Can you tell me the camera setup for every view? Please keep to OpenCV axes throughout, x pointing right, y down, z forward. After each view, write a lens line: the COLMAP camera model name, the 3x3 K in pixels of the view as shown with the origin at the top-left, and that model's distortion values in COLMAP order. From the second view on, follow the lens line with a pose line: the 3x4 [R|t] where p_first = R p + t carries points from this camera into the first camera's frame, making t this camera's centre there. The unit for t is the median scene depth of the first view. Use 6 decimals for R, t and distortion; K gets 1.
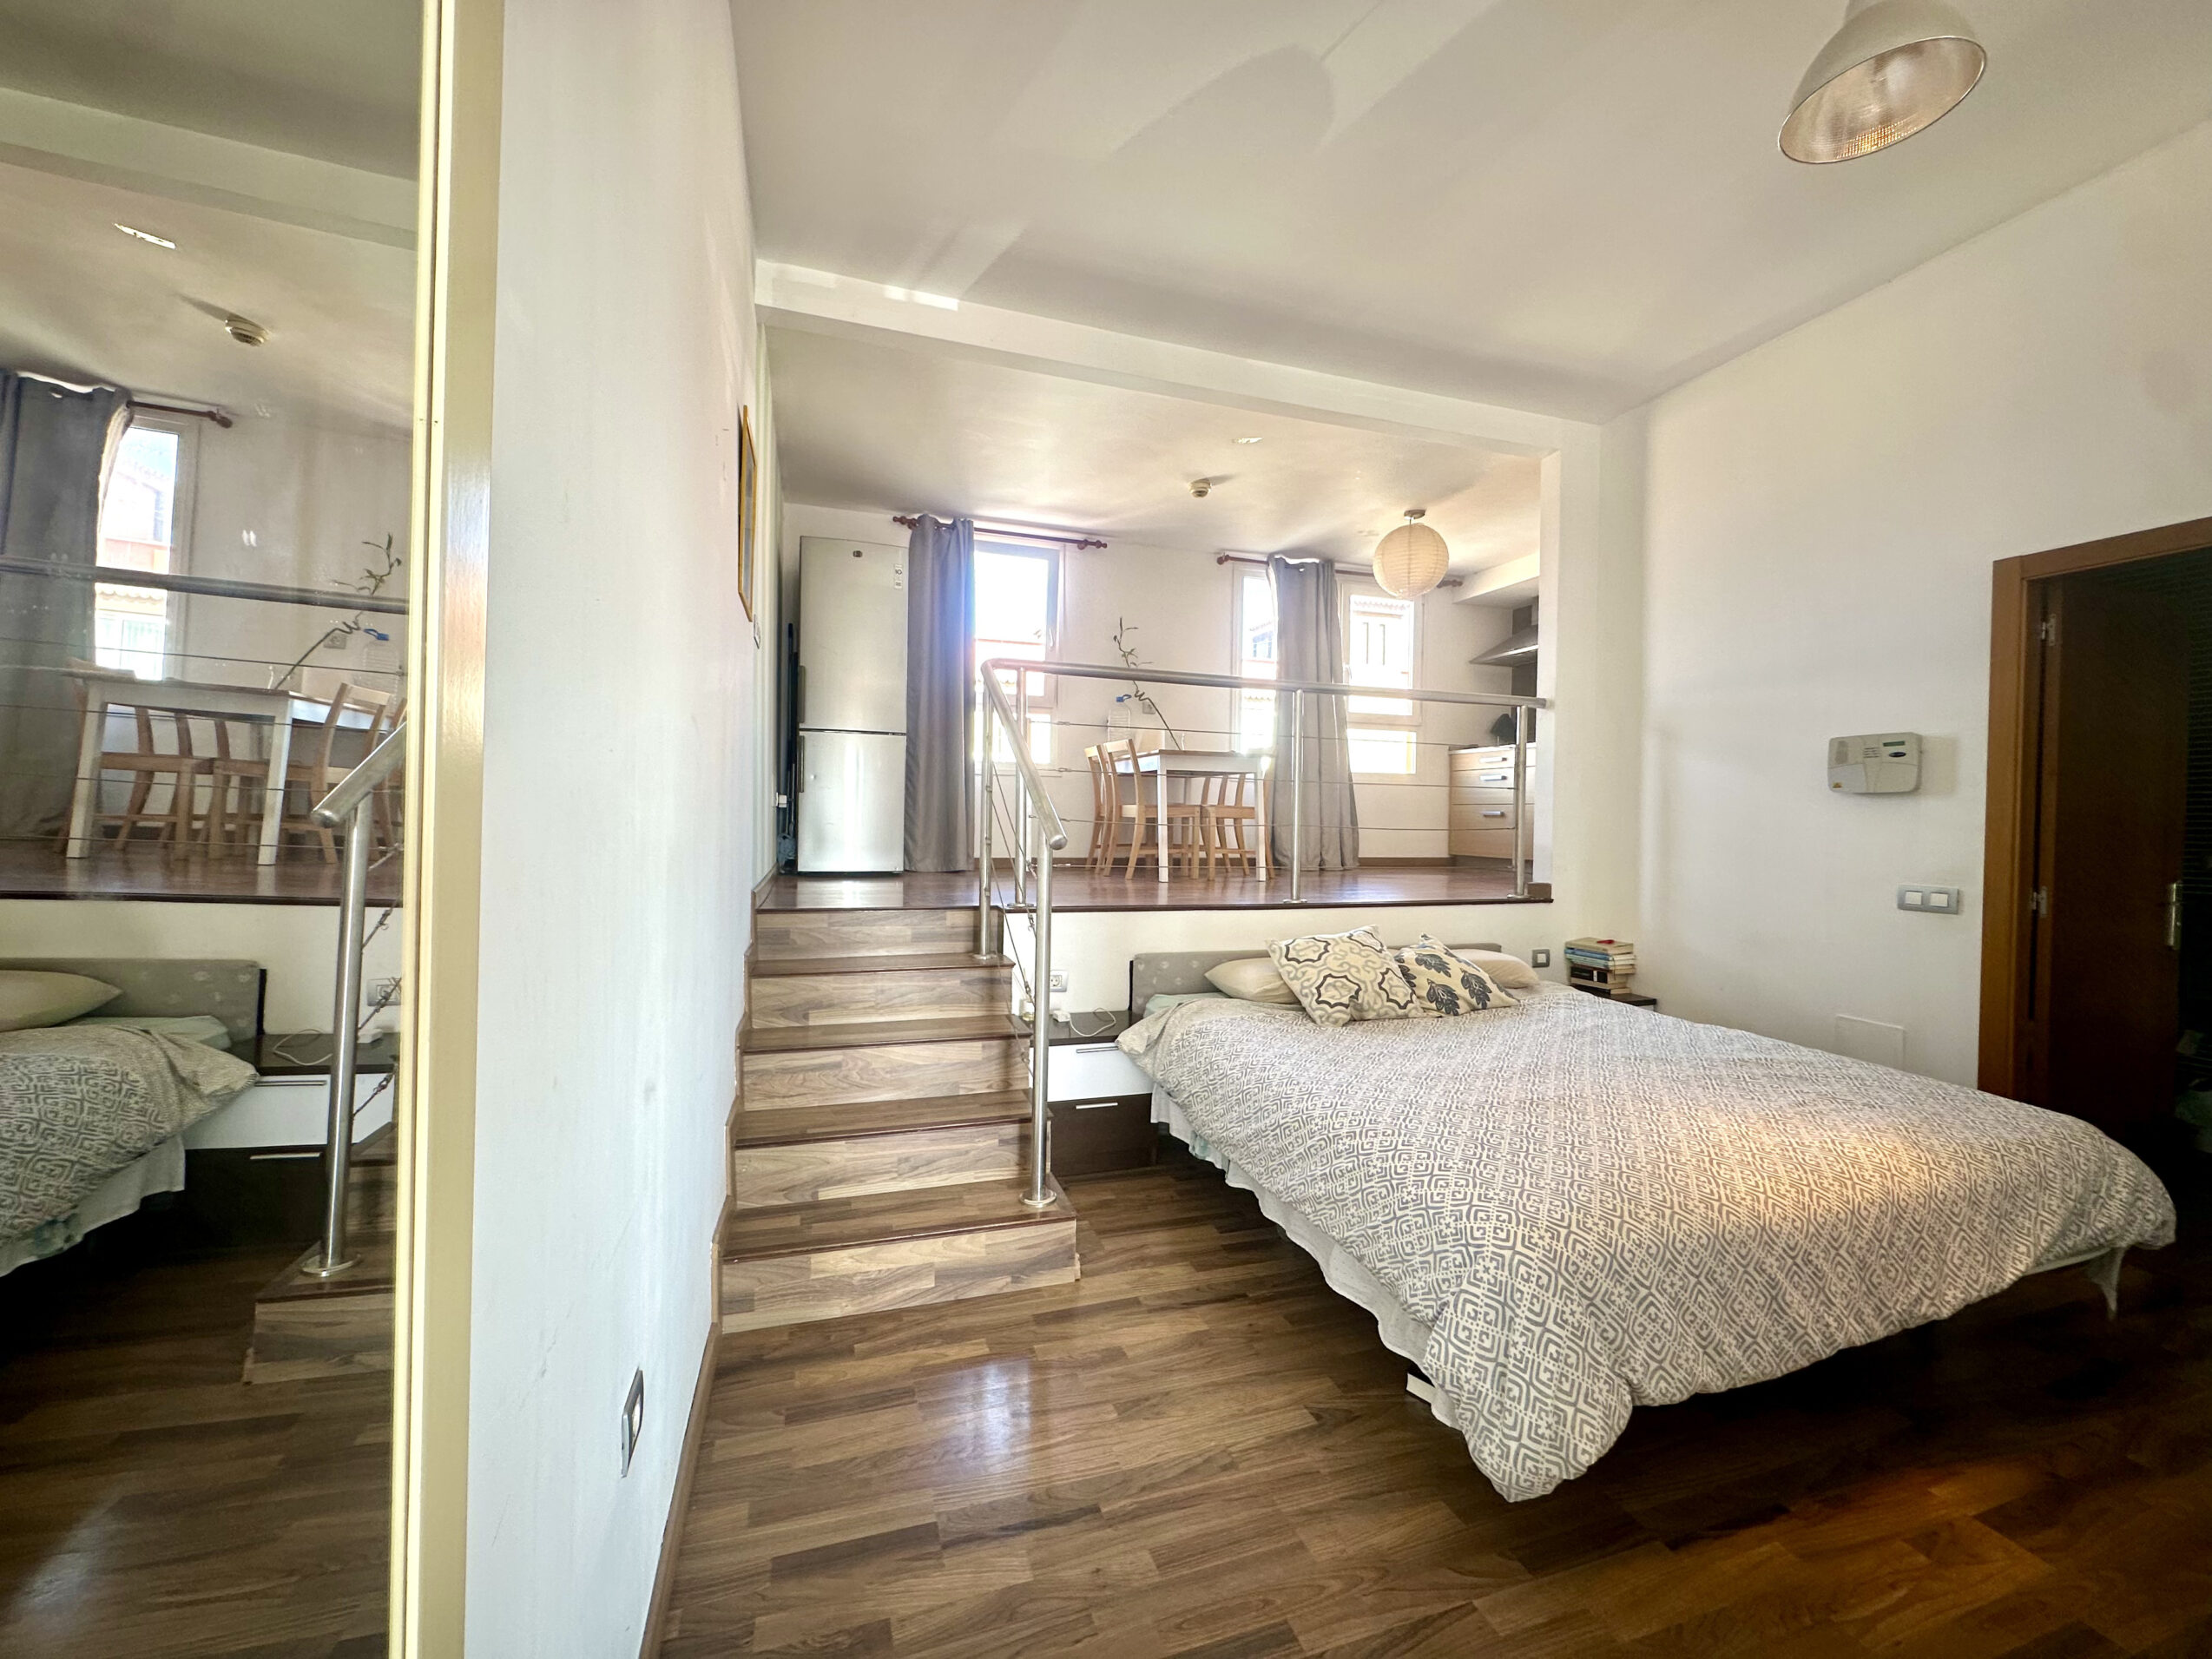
lens RADIAL K [[878.5, 0, 1104.7], [0, 878.5, 829.7], [0, 0, 1]] dist [-0.005978, 0.000827]
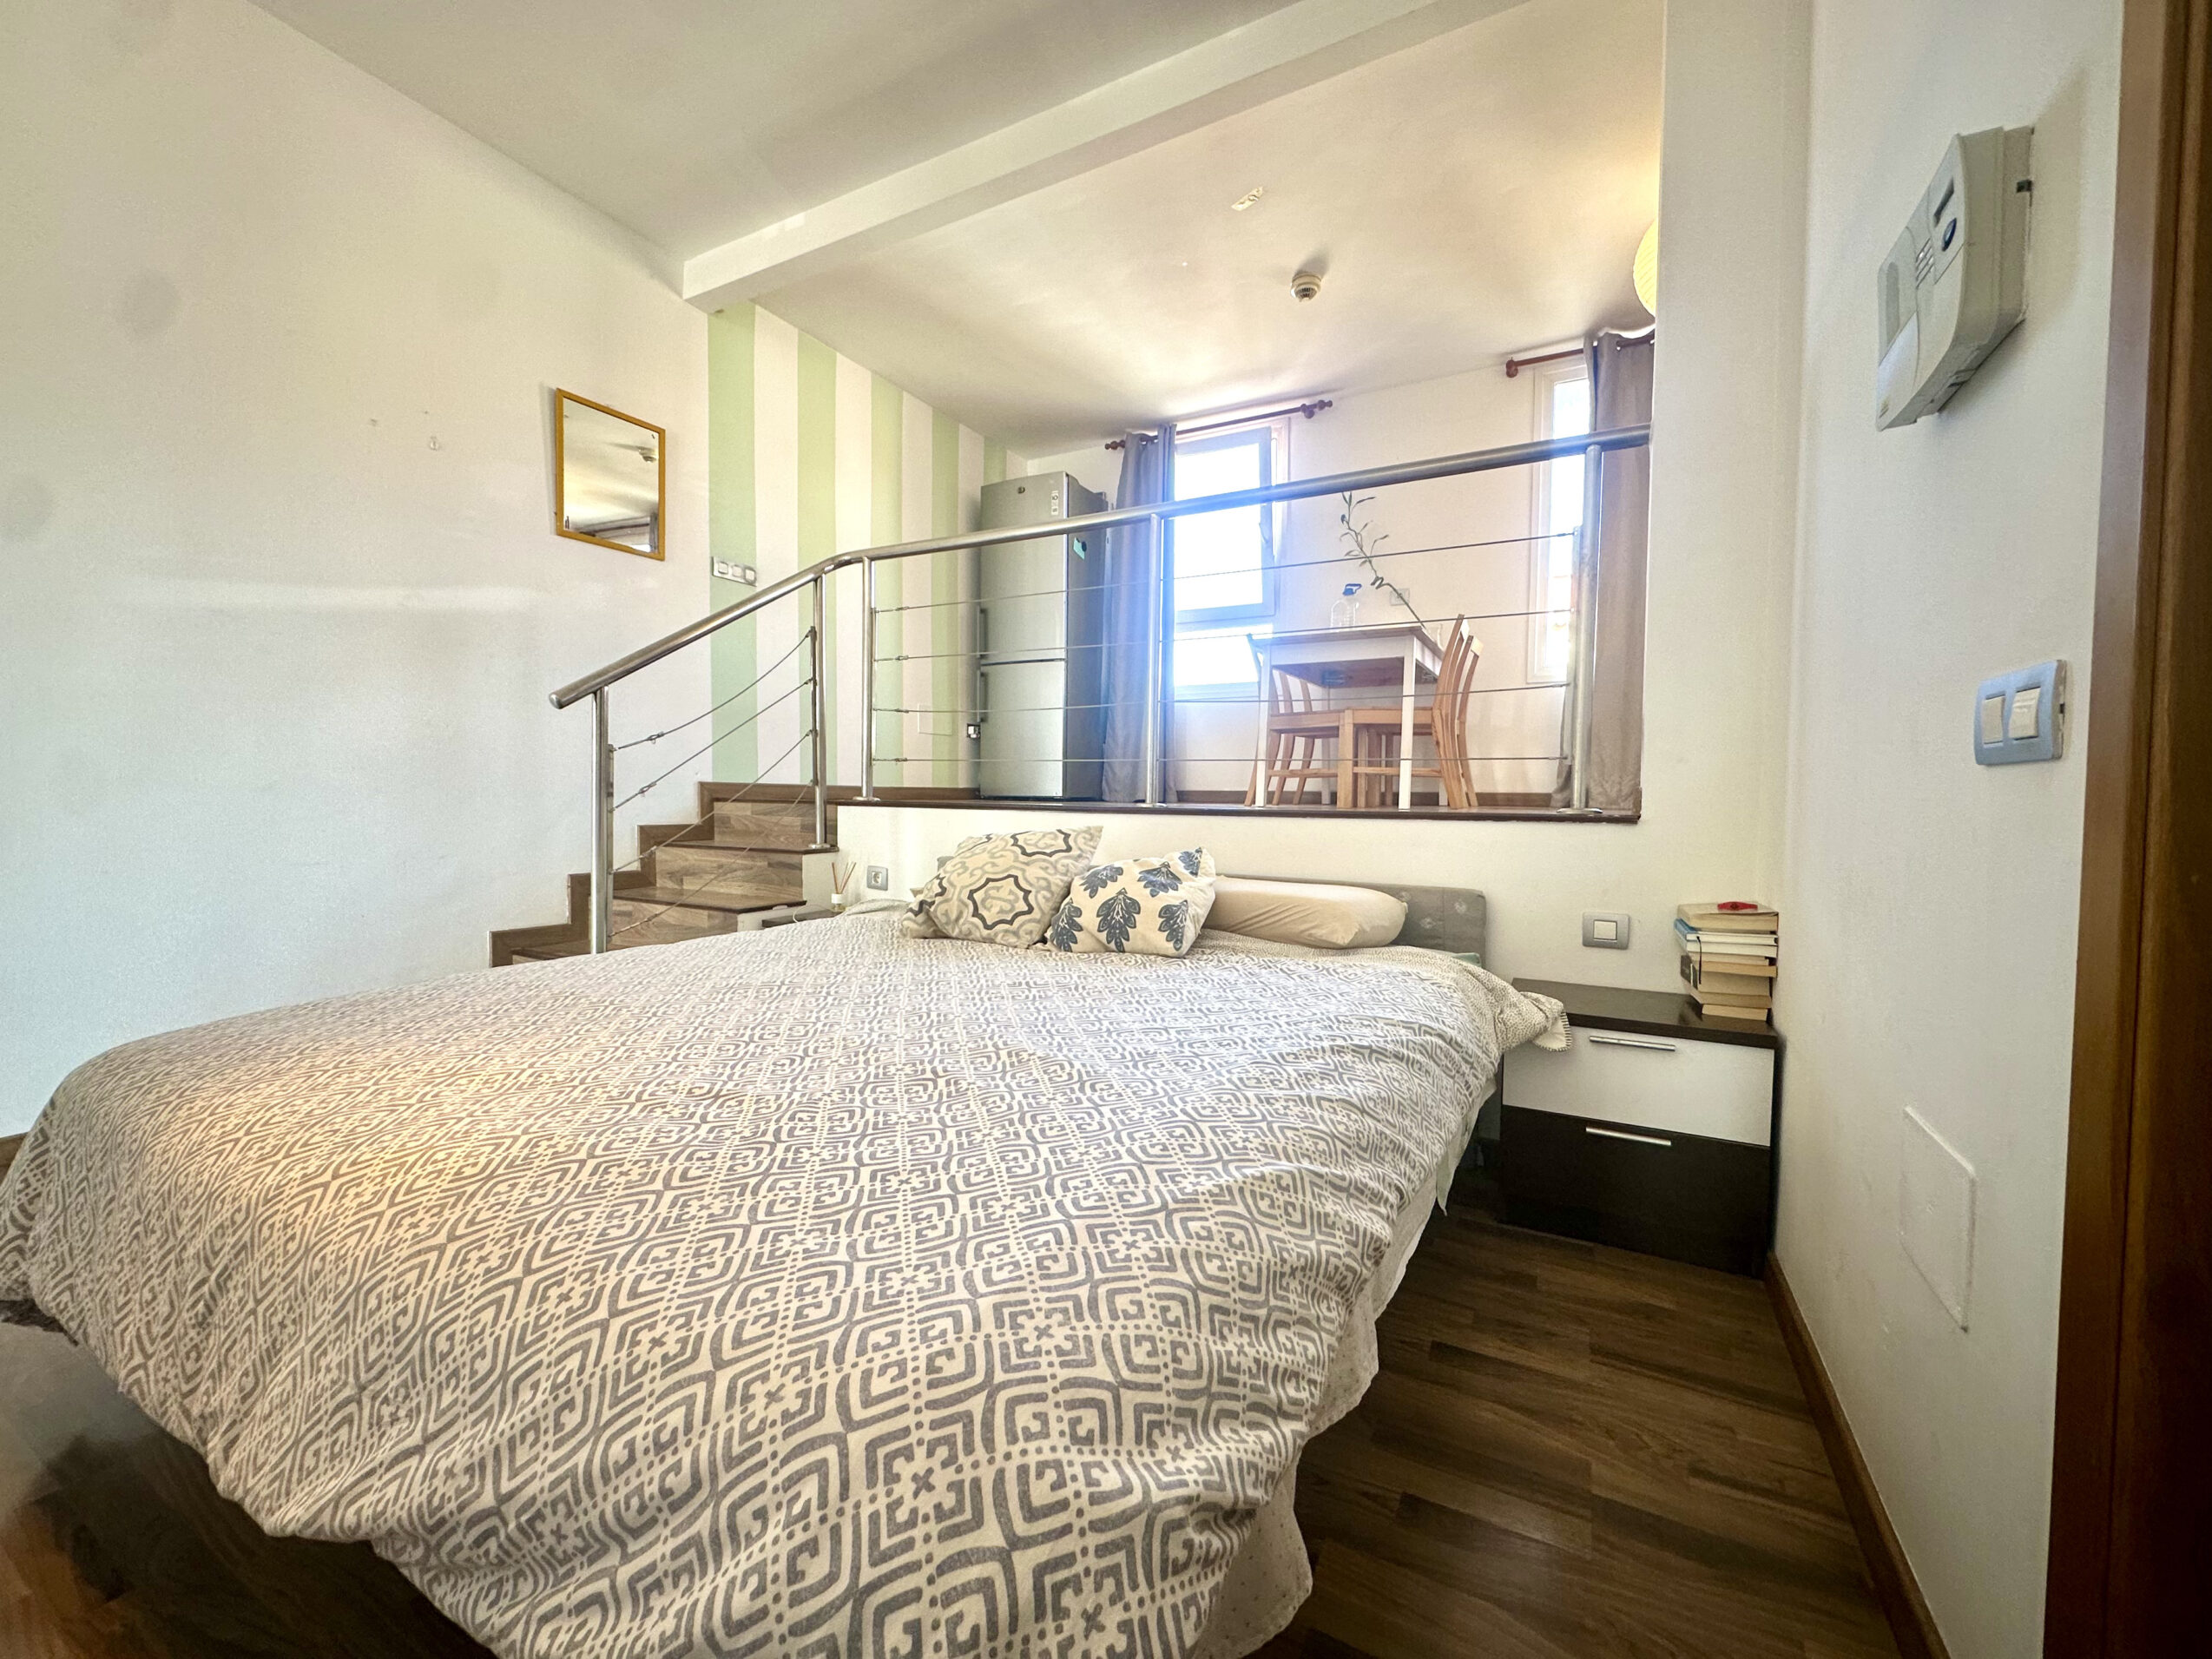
lens RADIAL K [[878.5, 0, 1102.6], [0, 878.5, 833.2], [0, 0, 1]] dist [-0.005978, 0.000827]
pose [[0.684042, 0.027133, -0.728938, 0.895371], [-0.012056, 0.999592, 0.025895, 0.104958], [0.729343, -0.008925, 0.684090, 0.569580]]
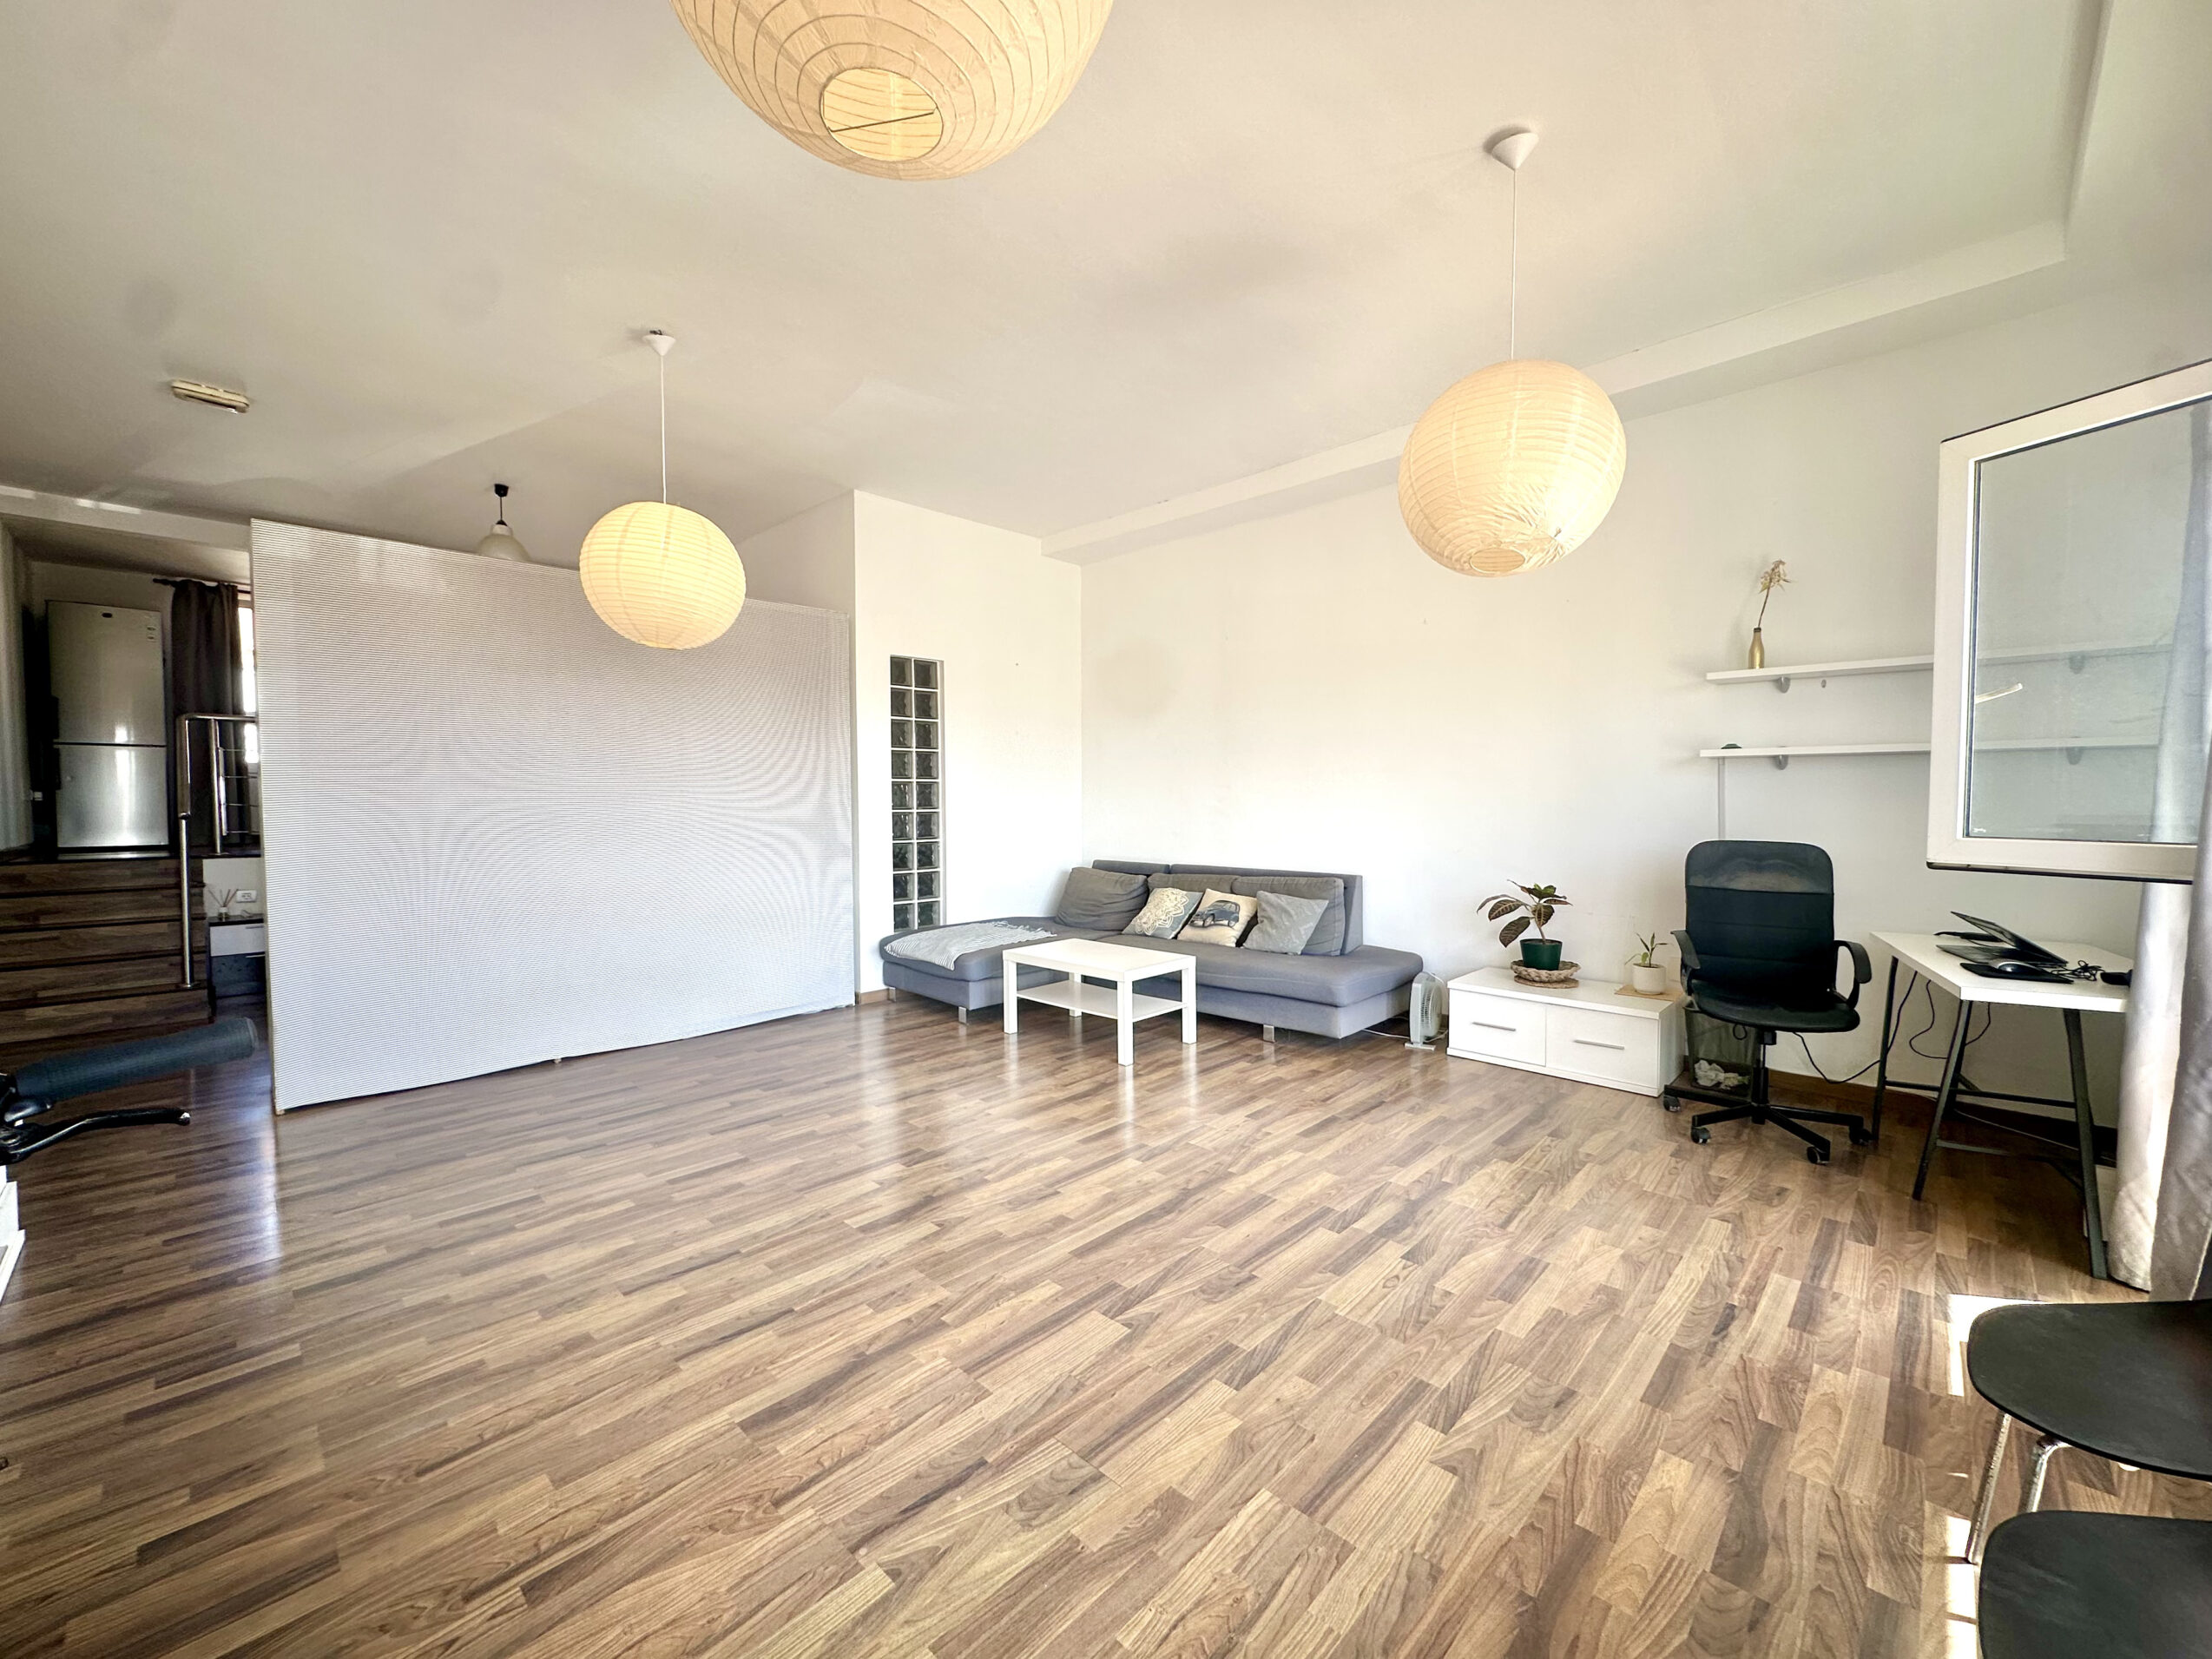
lens RADIAL K [[878.5, 0, 1105.1], [0, 878.5, 827.1], [0, 0, 1]] dist [-0.005978, 0.000827]
pose [[0.885757, -0.032819, 0.462988, 0.739180], [0.023529, 0.999389, 0.025827, 0.030123], [-0.463552, -0.011983, 0.885988, -1.515128]]
